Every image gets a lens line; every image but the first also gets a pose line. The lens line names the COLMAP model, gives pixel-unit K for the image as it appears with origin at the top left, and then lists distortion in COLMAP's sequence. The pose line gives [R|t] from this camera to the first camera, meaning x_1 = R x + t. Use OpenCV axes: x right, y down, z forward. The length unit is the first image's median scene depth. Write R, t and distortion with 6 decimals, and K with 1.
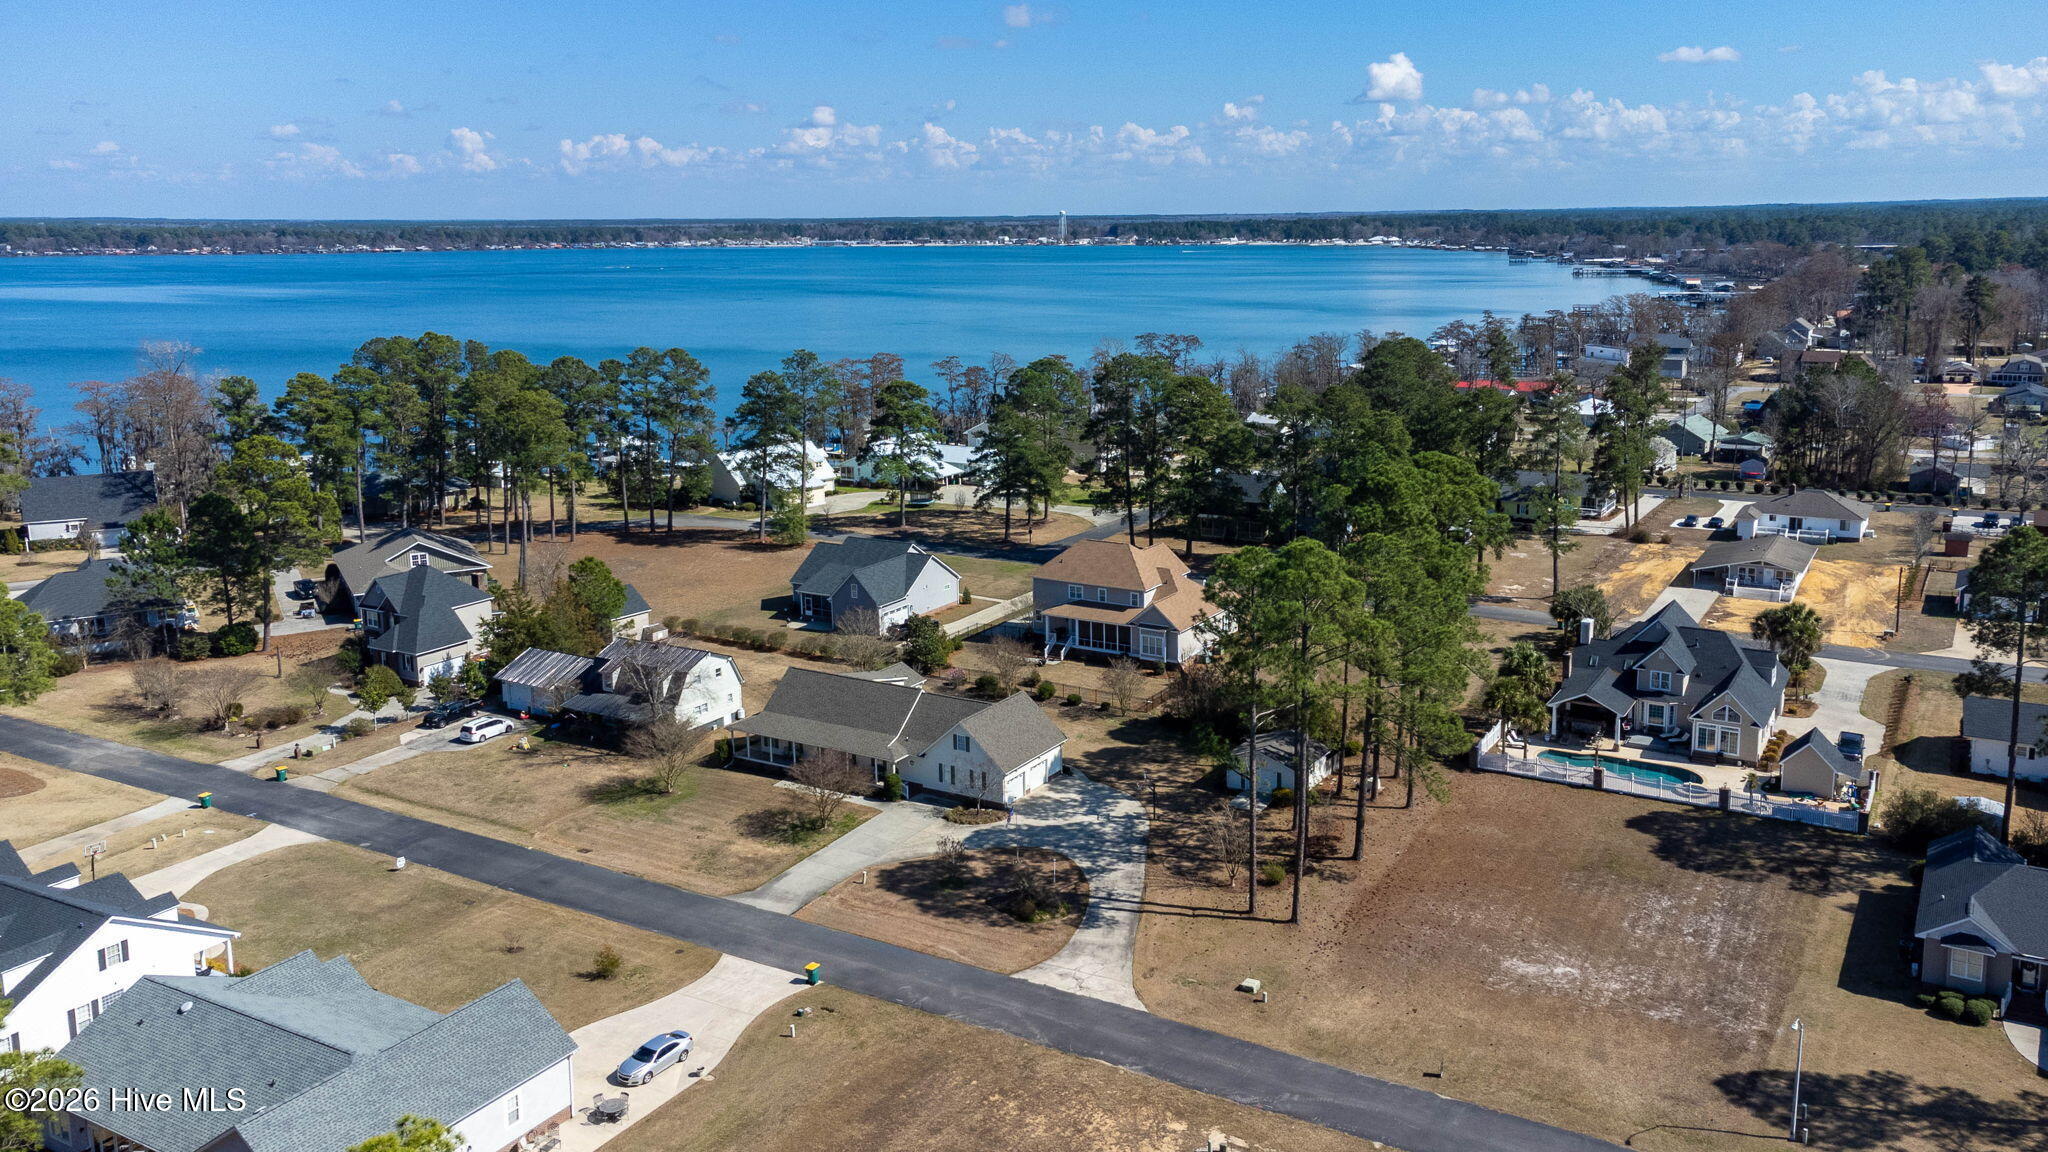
lens RADIAL K [[1486.6, 0, 1090.4], [0, 1486.6, 571.1], [0, 0, 1]] dist [0.085981, -0.000487]
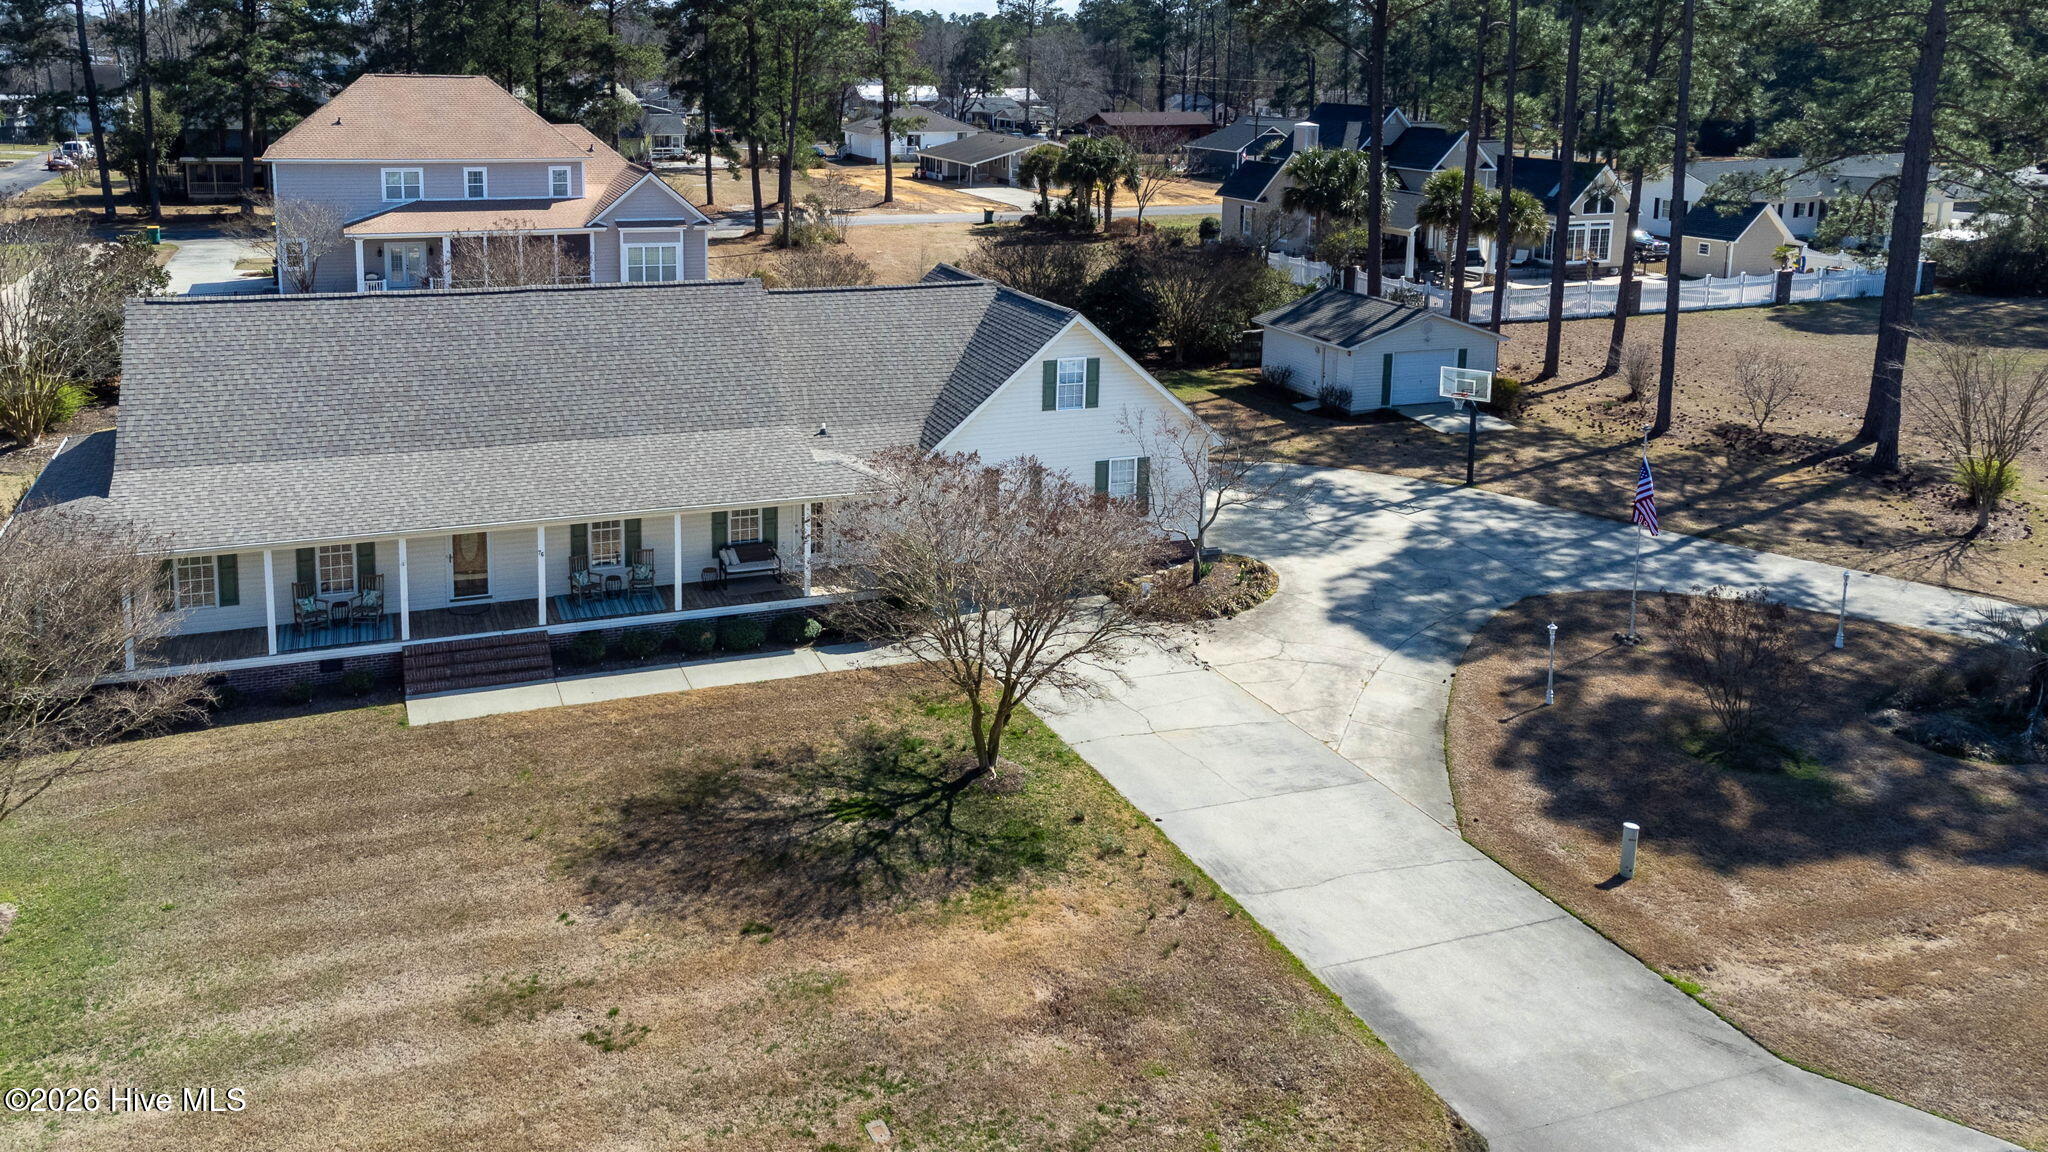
lens RADIAL K [[1567.3, 0, 914.1], [0, 1567.3, 345.0], [0, 0, 1]] dist [0.040330, -0.001827]
pose [[0.662713, -0.125010, 0.738366, -0.347582], [0.149473, 0.988210, 0.033152, 0.091877], [-0.733805, 0.088395, 0.673585, 0.804591]]
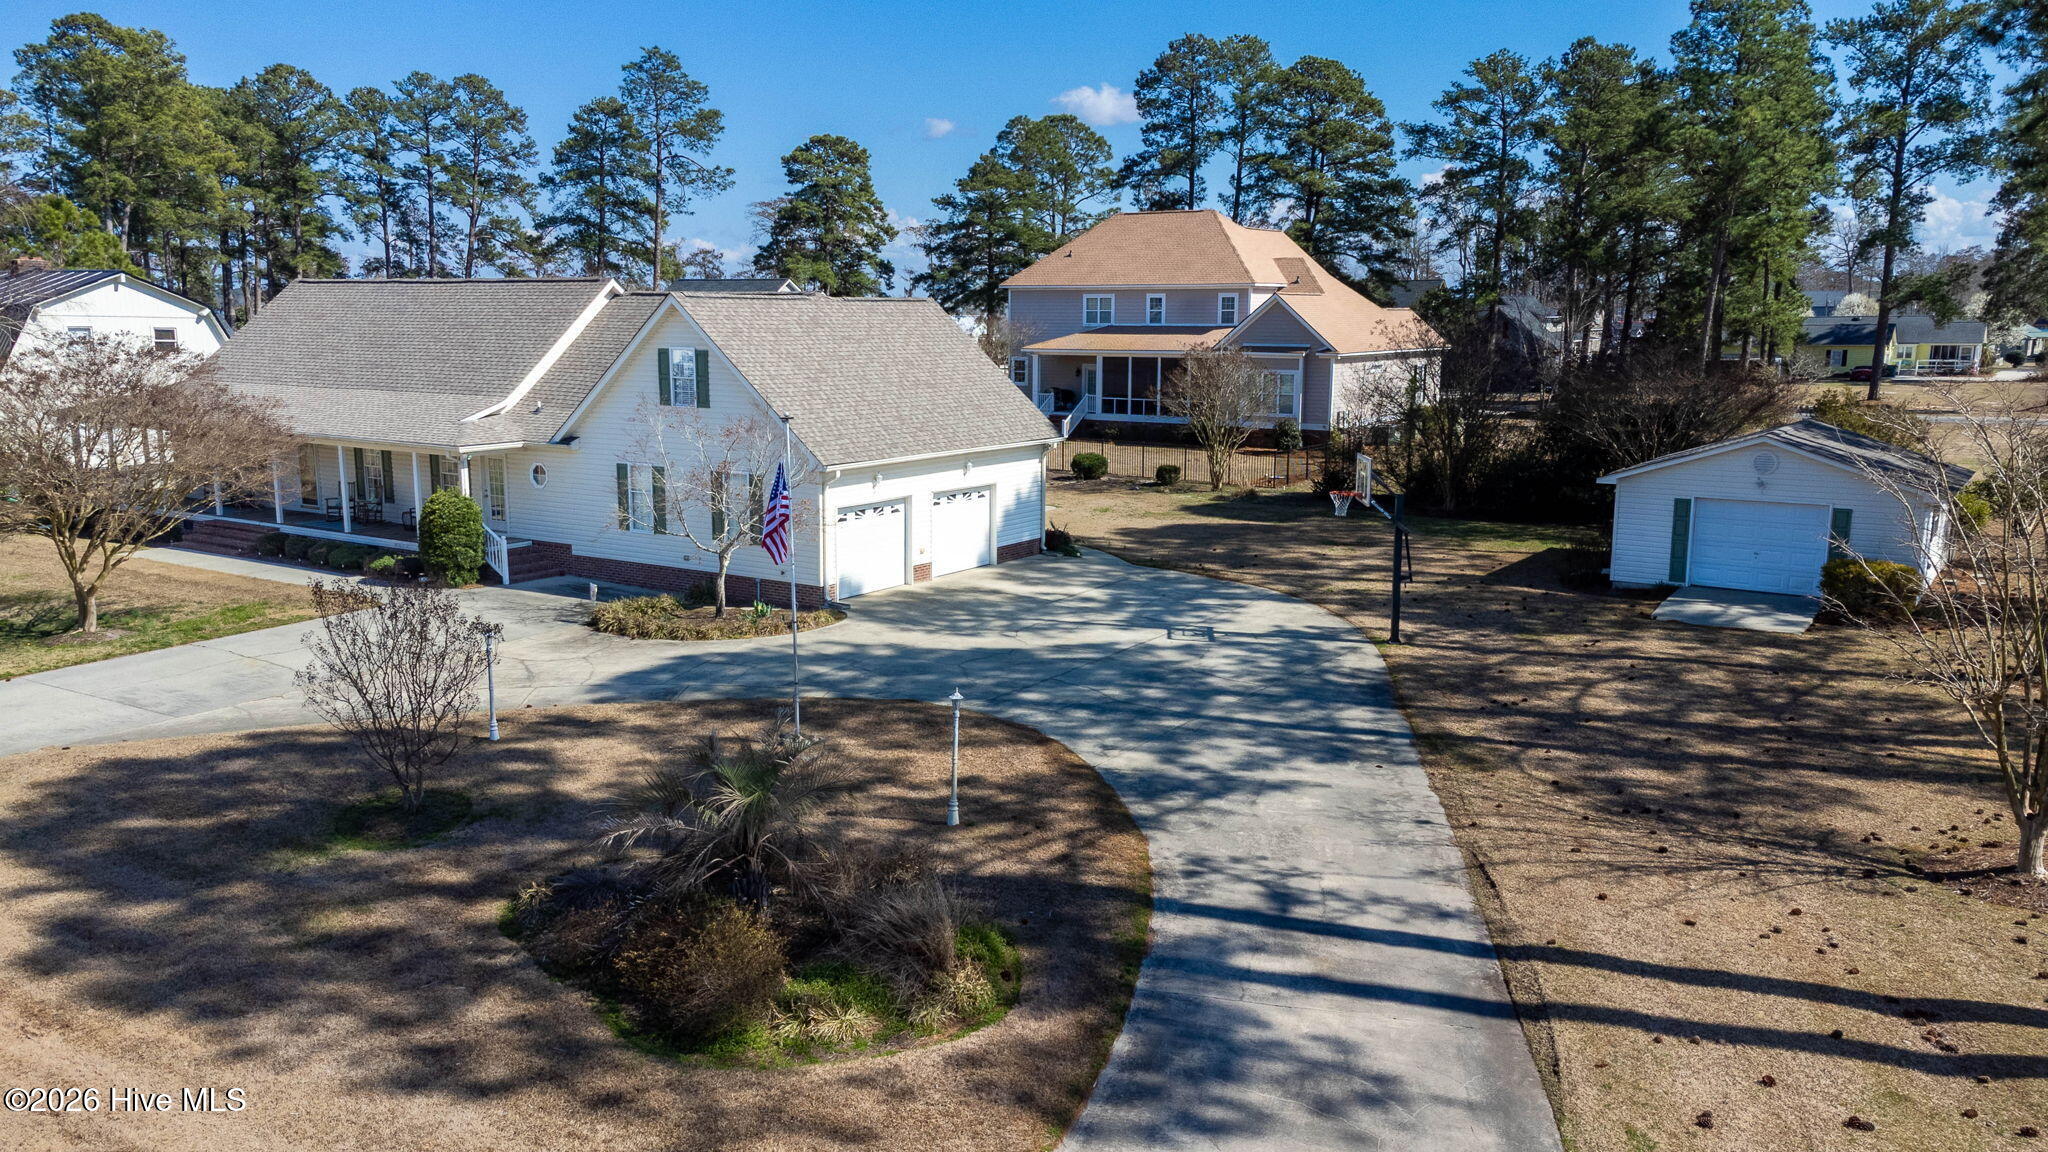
lens RADIAL K [[1513.6, 0, 1024.5], [0, 1513.6, 585.9], [0, 0, 1]] dist [0.050888, 0.008807]
pose [[0.998162, 0.020570, -0.057002, -0.005500], [-0.022784, 0.999000, -0.038467, 0.164149], [0.056154, 0.039695, 0.997633, 0.719886]]
